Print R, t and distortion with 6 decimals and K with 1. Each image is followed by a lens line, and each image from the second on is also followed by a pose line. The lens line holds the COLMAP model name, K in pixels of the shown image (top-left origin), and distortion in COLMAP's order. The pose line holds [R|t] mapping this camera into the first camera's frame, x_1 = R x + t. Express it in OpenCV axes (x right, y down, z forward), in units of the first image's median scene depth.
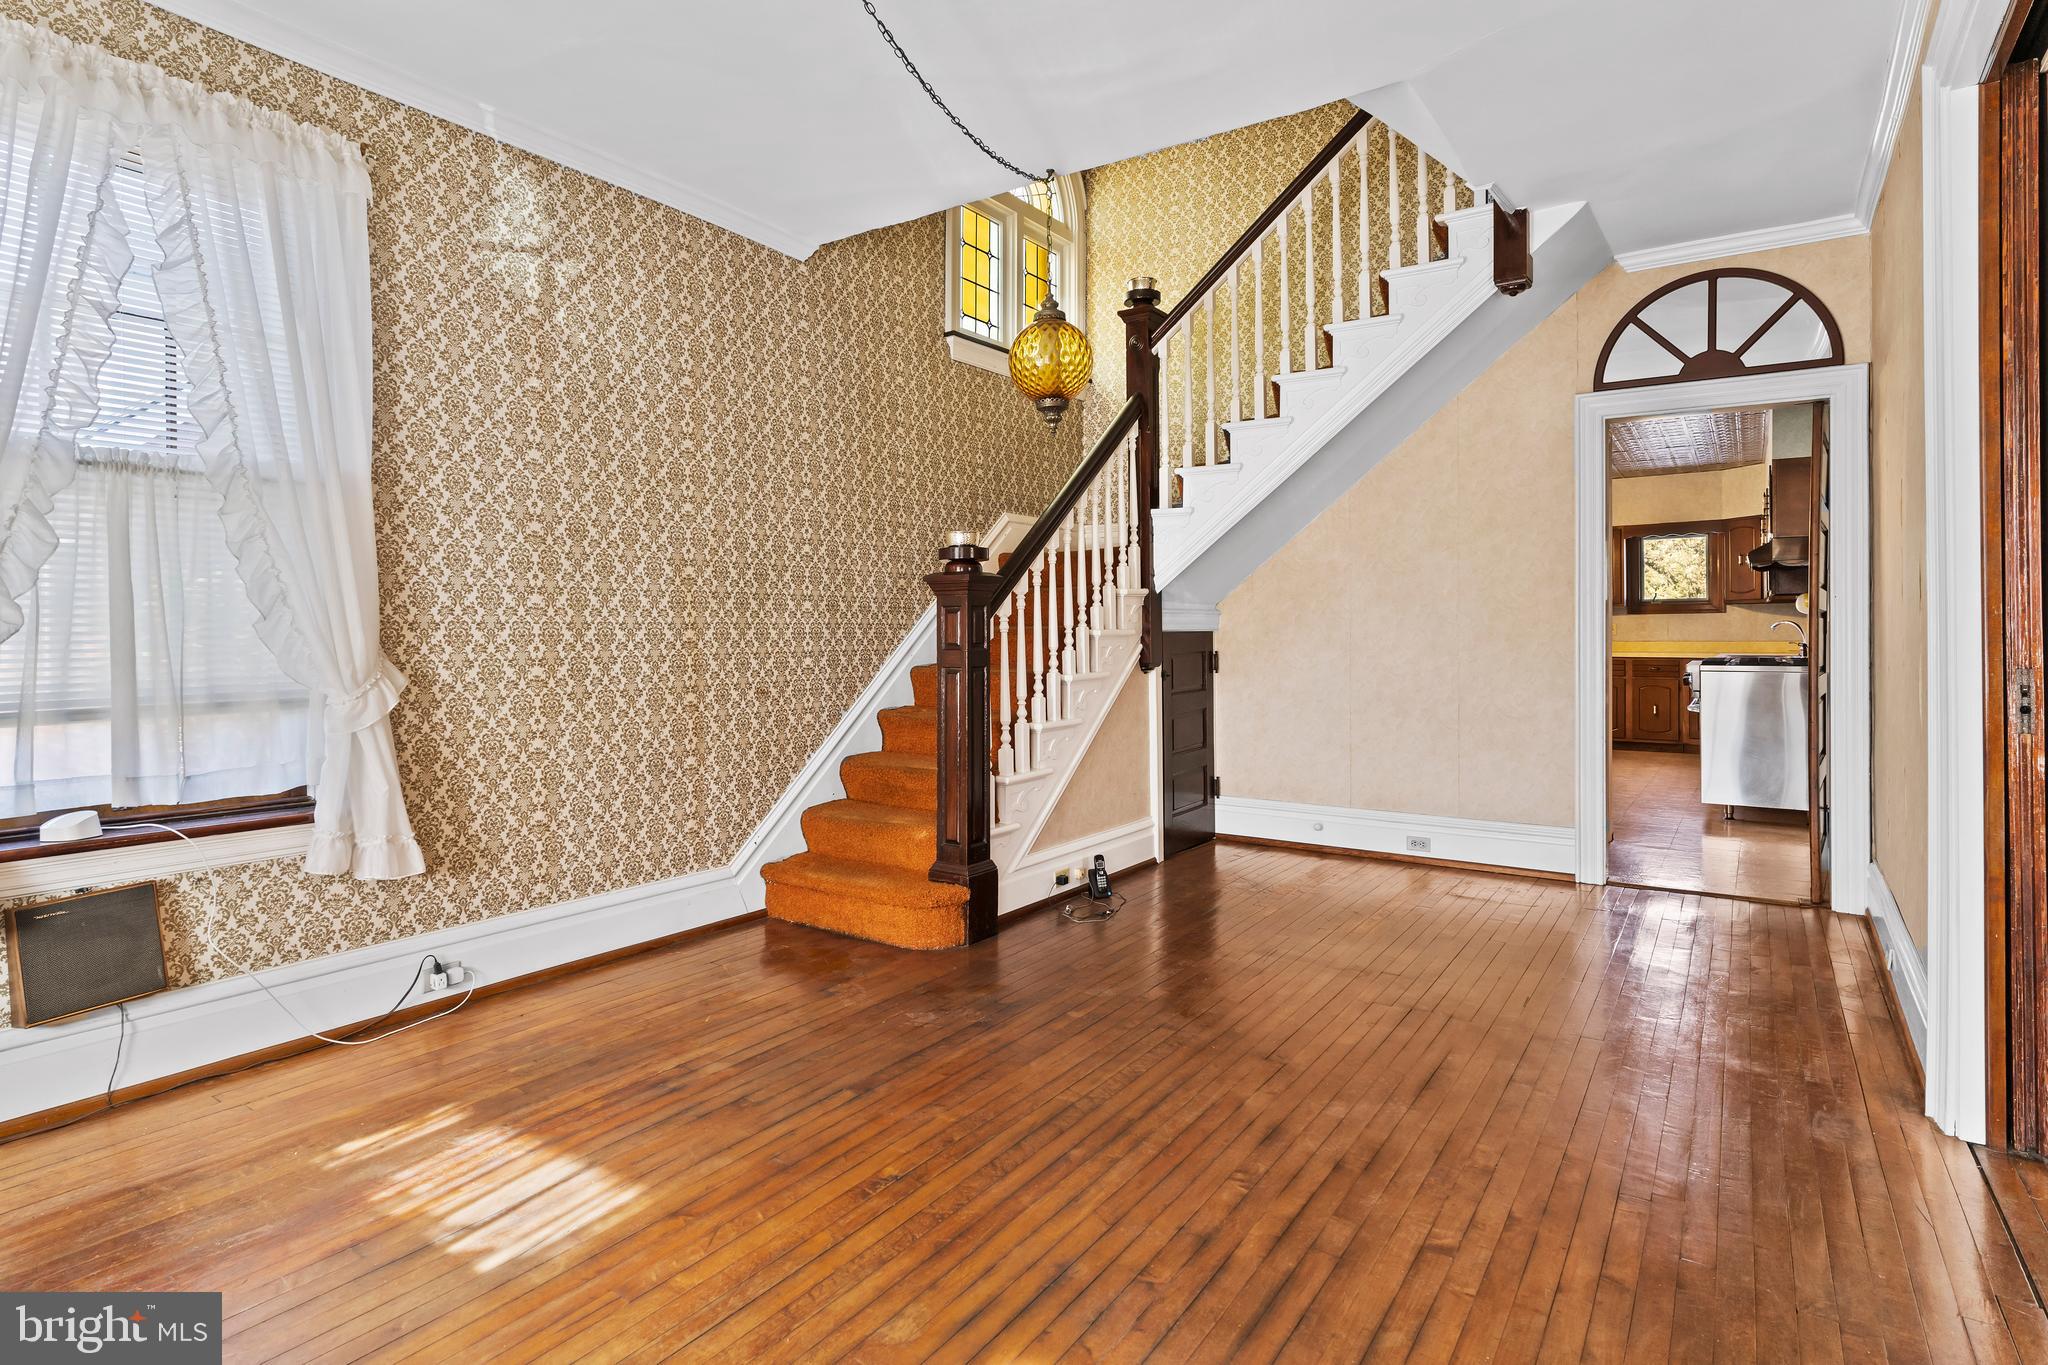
lens RADIAL K [[1062.3, 0, 1023.2], [0, 1062.3, 661.3], [0, 0, 1]] dist [-0.005819, 0.001358]
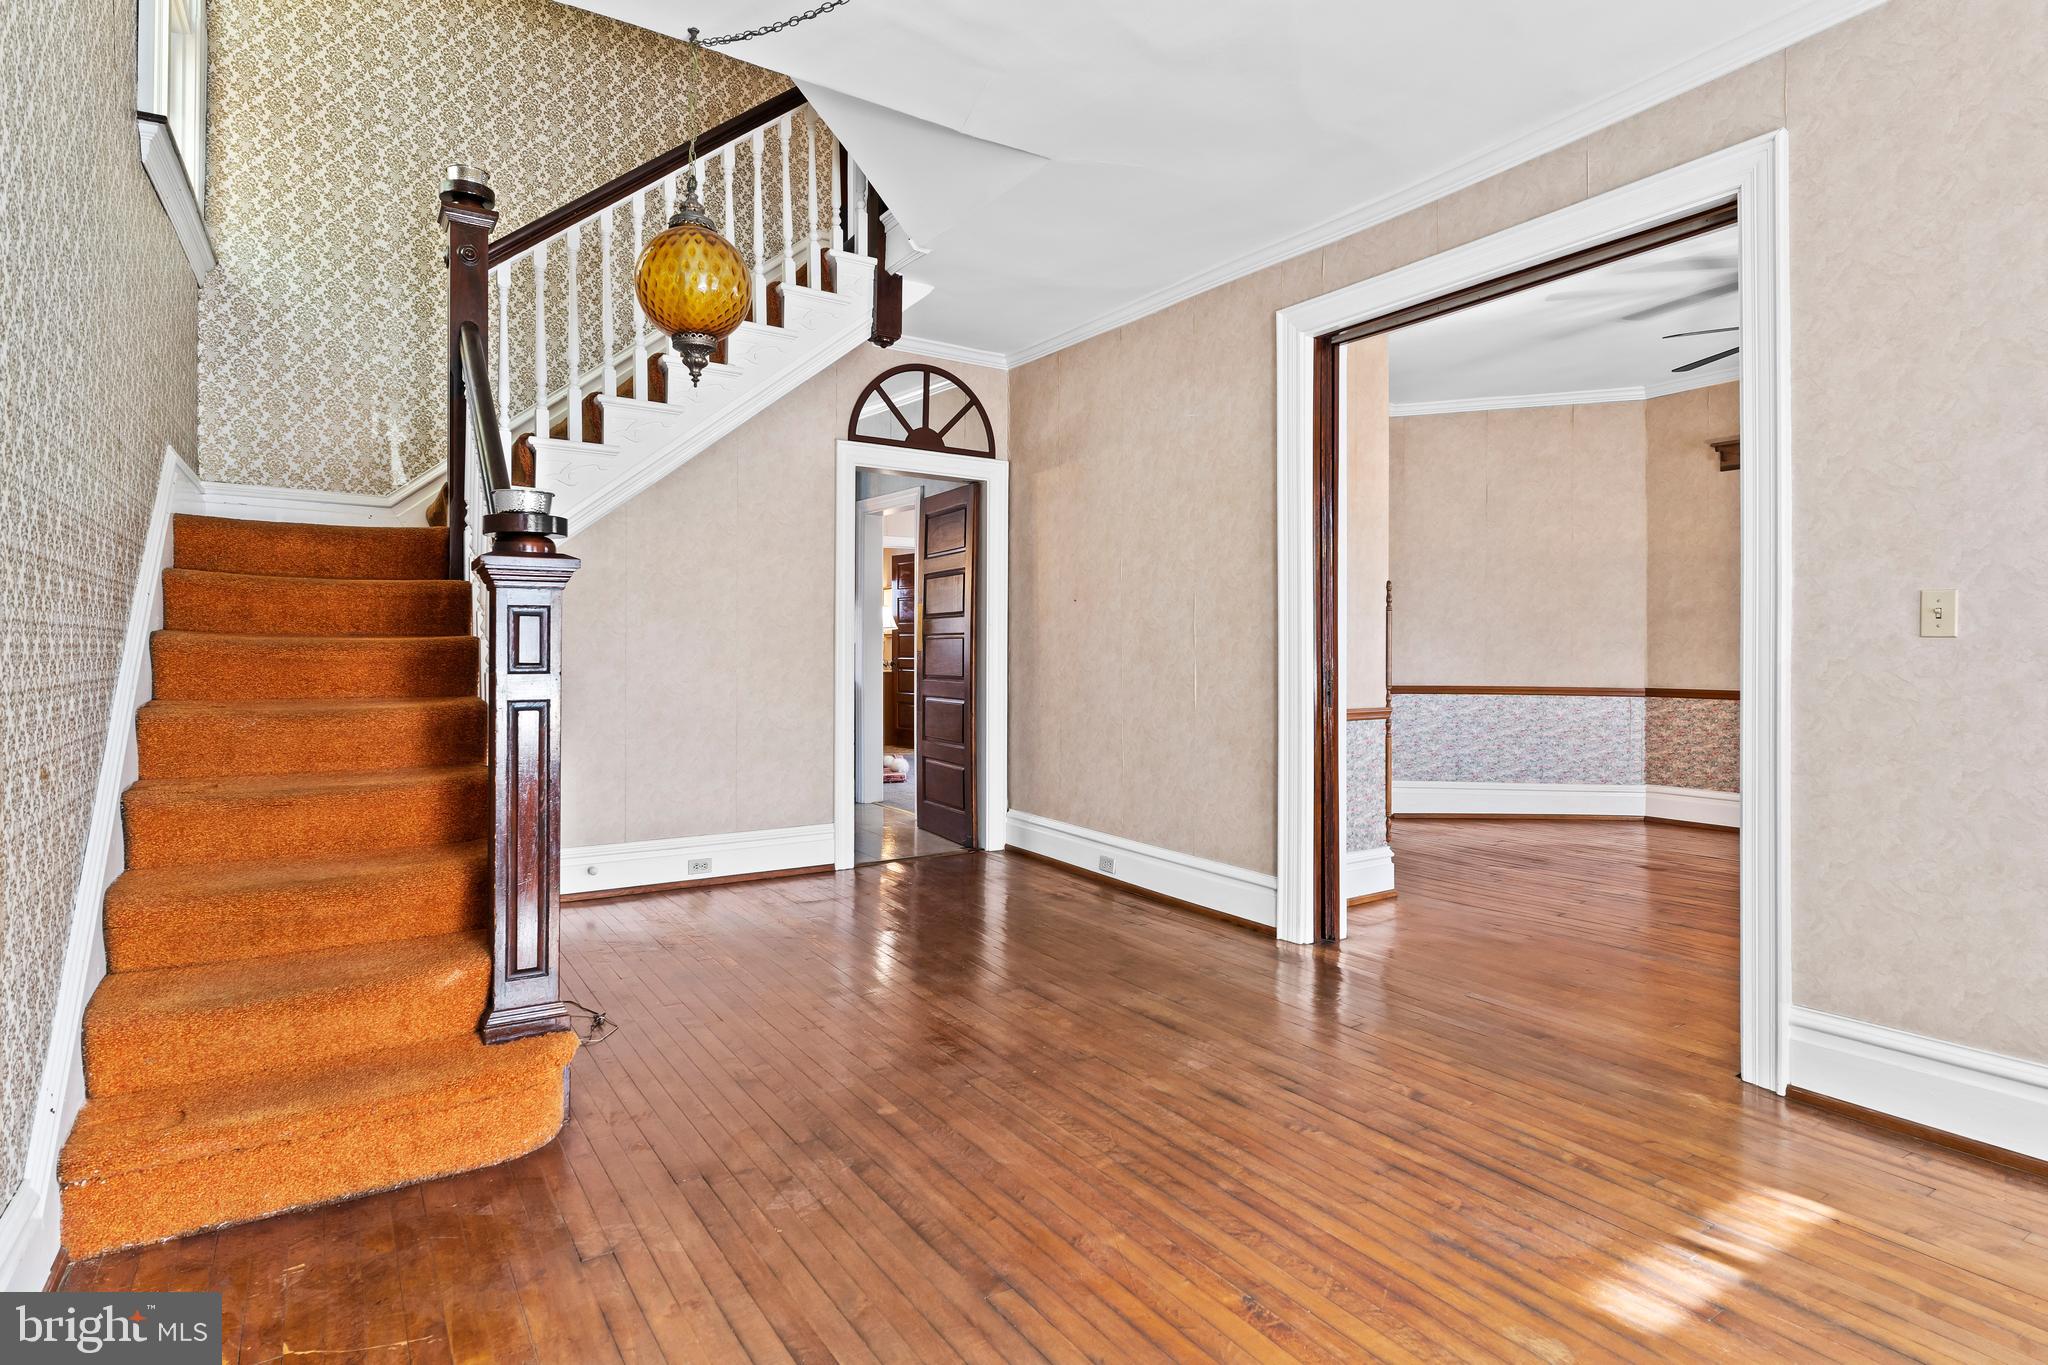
lens RADIAL K [[1049.6, 0, 1022.3], [0, 1049.6, 664.9], [0, 0, 1]] dist [-0.004648, 0.000249]
pose [[0.381925, -0.009956, 0.924140, -0.841660], [0.022472, 0.999746, 0.001483, -0.014932], [-0.923920, 0.020201, 0.382052, 0.748330]]
